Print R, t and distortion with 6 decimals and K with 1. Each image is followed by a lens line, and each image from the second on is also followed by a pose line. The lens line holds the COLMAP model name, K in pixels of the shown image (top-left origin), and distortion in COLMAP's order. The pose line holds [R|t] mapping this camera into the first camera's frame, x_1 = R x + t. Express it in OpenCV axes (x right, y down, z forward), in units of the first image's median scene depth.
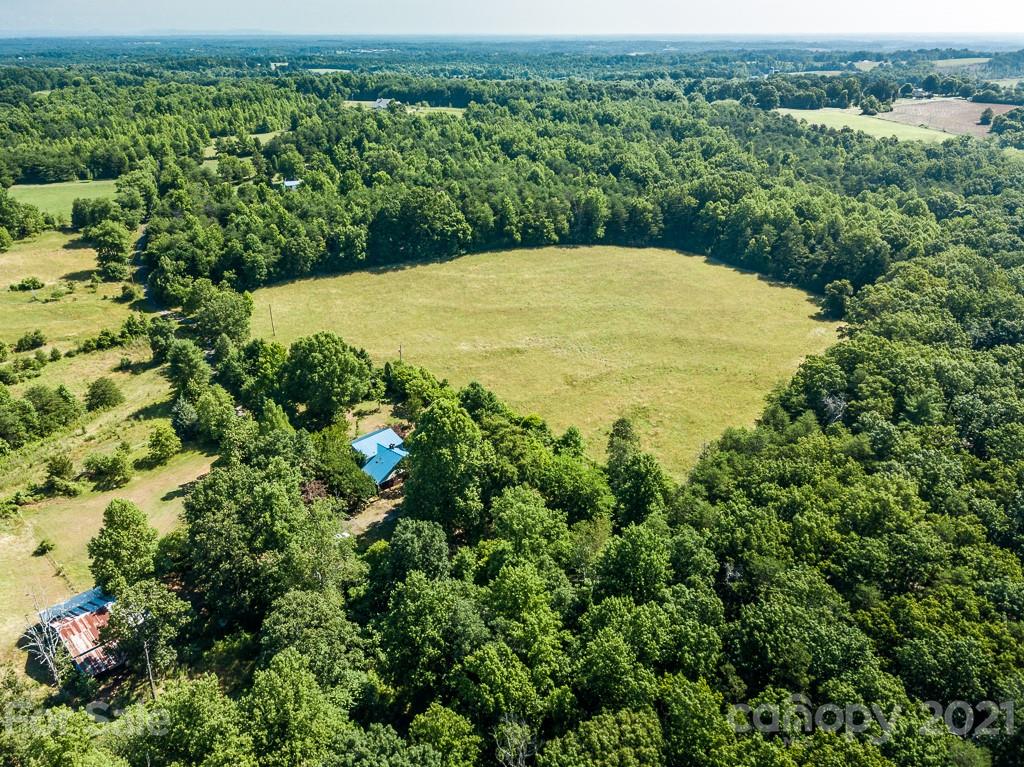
lens RADIAL K [[758.4, 0, 512.0], [0, 758.4, 383.5], [0, 0, 1]] dist [0.009543, -0.001052]
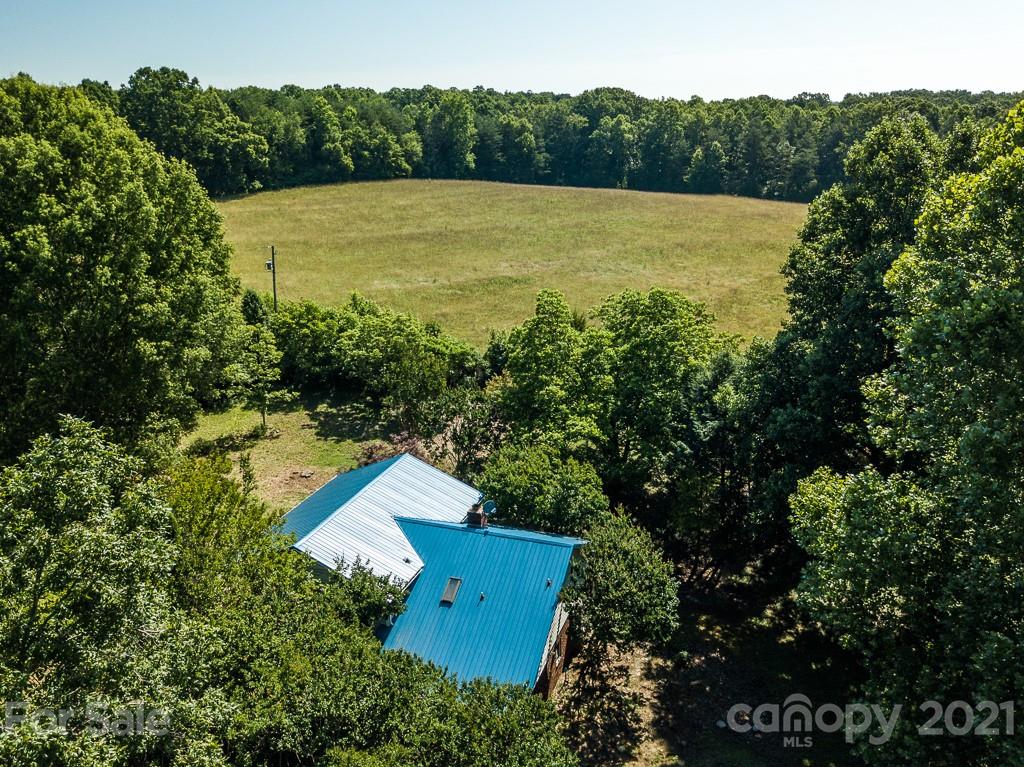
lens RADIAL K [[758.4, 0, 512.0], [0, 758.4, 383.5], [0, 0, 1]] dist [0.009543, -0.001052]
pose [[0.906427, -0.136339, 0.399752, -0.132786], [0.180012, 0.980905, -0.073627, 0.036438], [-0.382081, 0.138698, 0.913661, 0.448129]]
